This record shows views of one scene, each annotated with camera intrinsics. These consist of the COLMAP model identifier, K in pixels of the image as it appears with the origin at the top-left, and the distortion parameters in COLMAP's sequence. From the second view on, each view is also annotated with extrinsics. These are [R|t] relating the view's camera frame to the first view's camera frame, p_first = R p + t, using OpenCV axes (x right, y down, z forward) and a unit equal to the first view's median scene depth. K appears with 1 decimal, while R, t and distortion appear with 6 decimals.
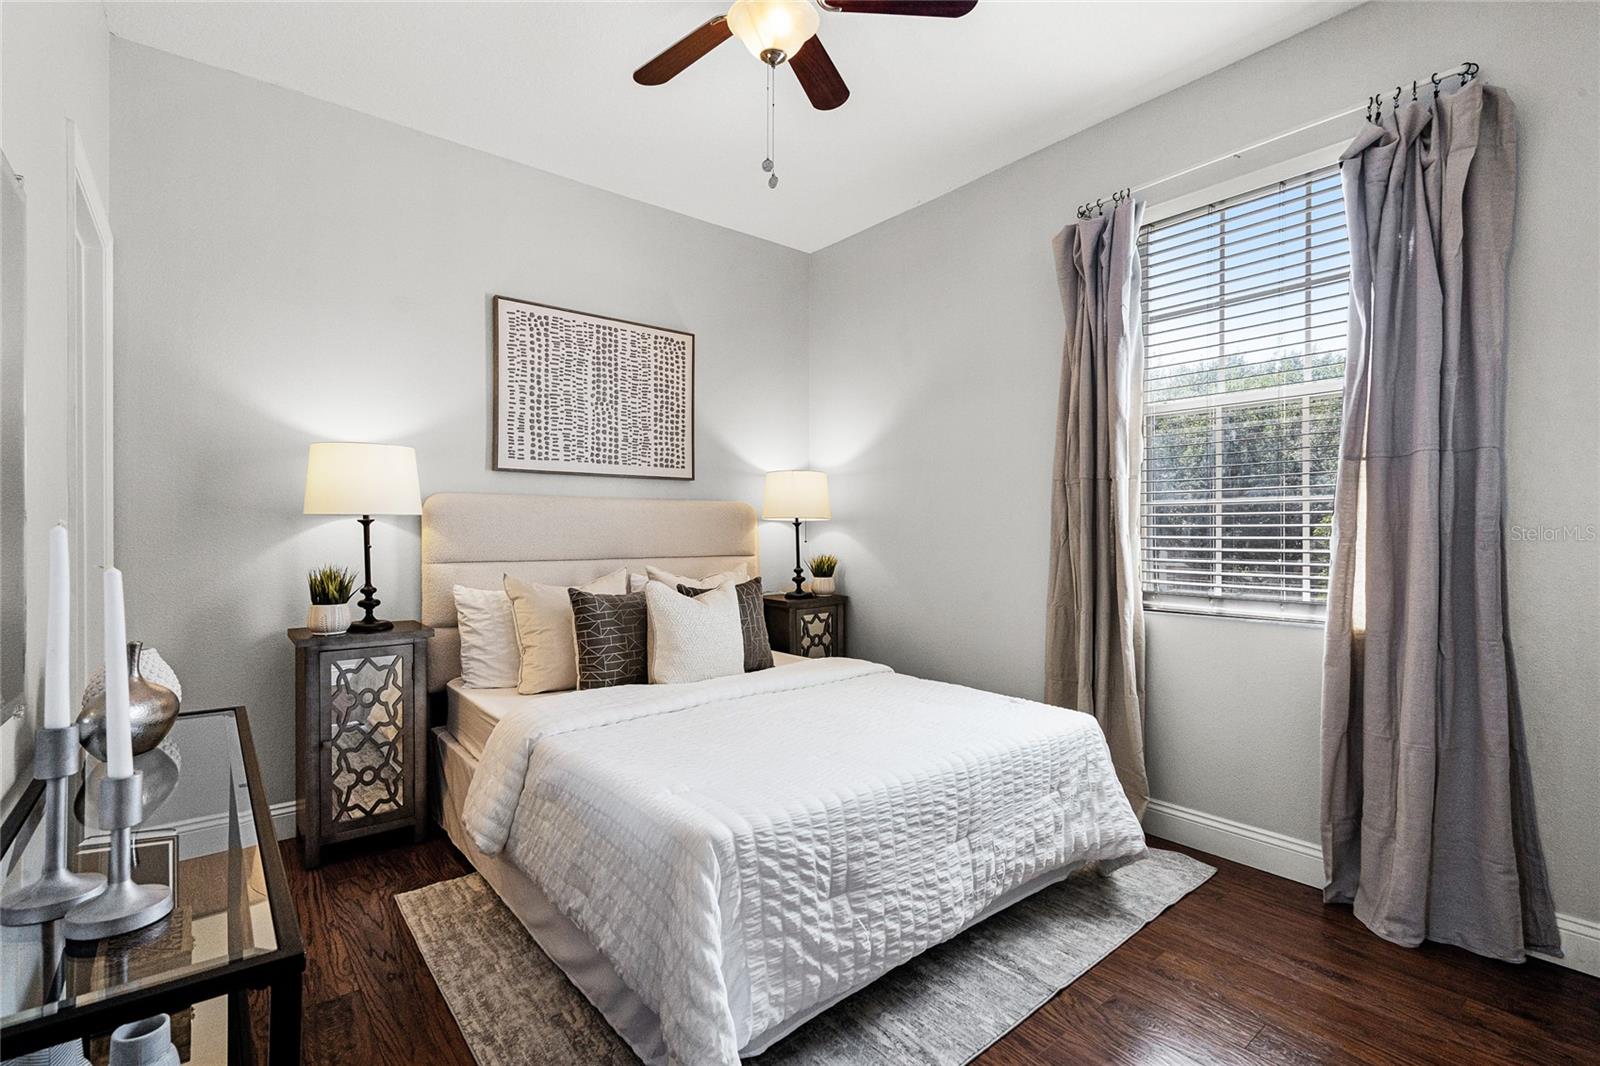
lens RADIAL K [[736.1, 0, 784.4], [0, 736.1, 544.5], [0, 0, 1]] dist [-0.001592, 0.001212]
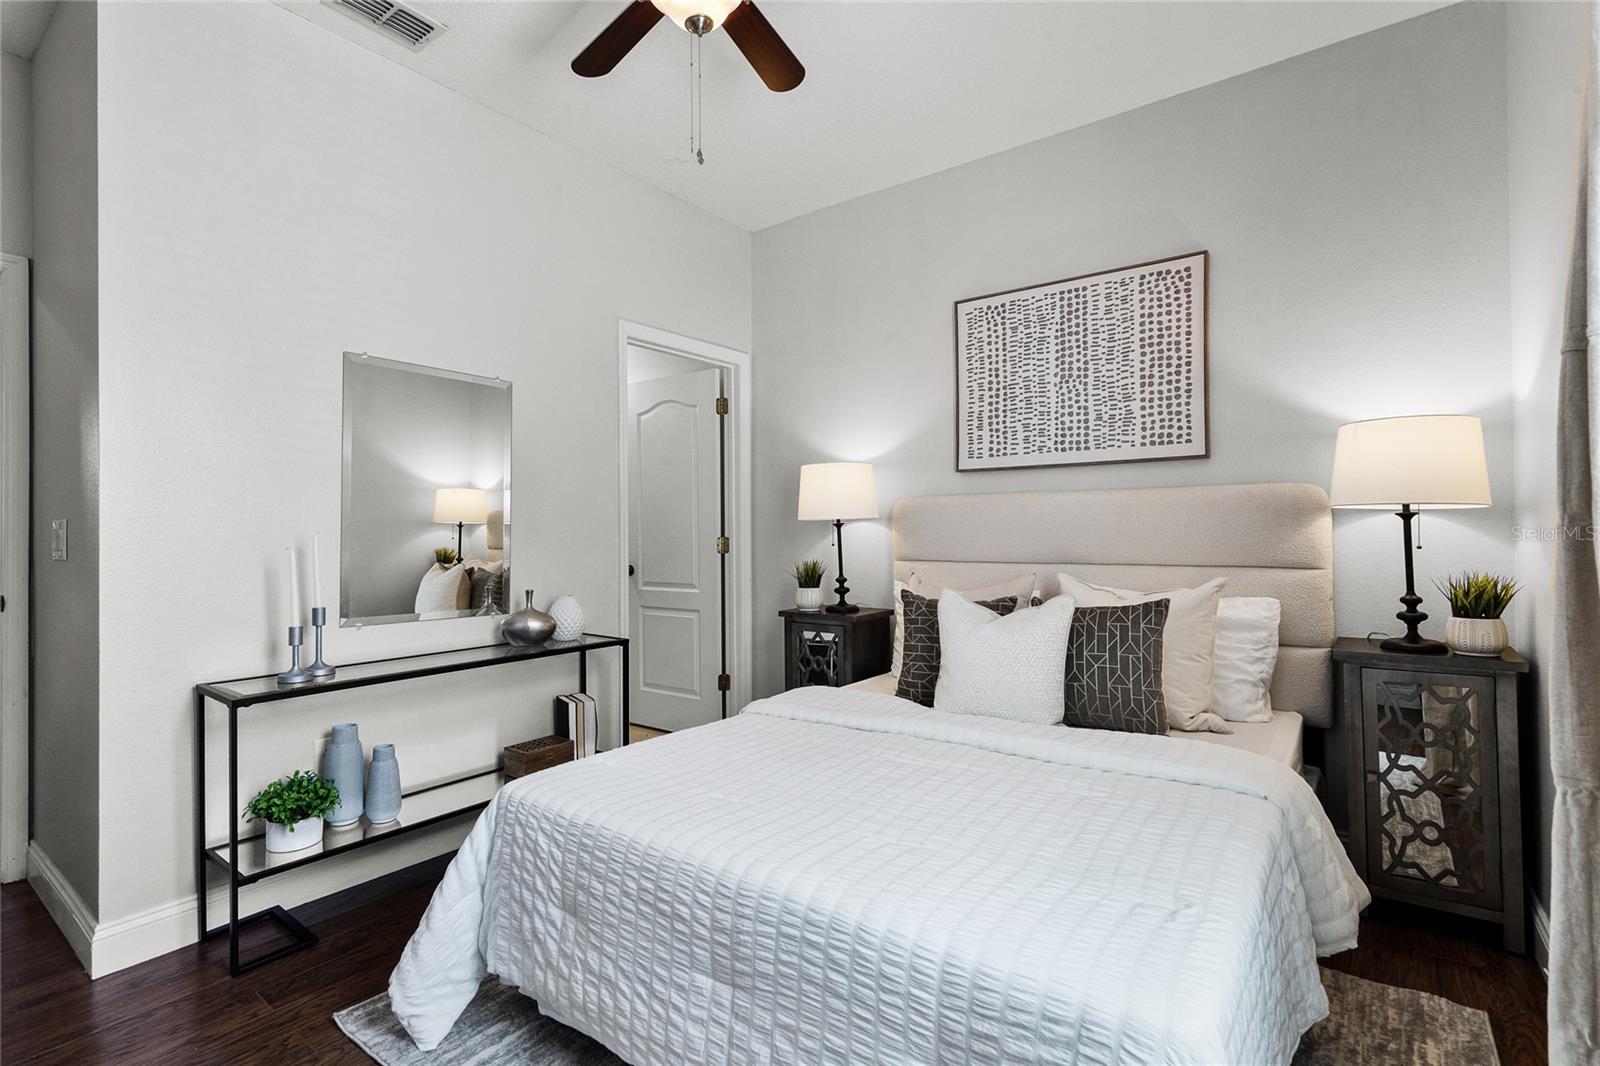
lens RADIAL K [[736.1, 0, 791.0], [0, 736.1, 533.6], [0, 0, 1]] dist [-0.001592, 0.001212]
pose [[0.254471, -0.002740, -0.967077, 0.493970], [-0.012443, 0.999904, -0.006108, -0.005914], [0.967000, 0.013588, 0.254412, 0.476296]]
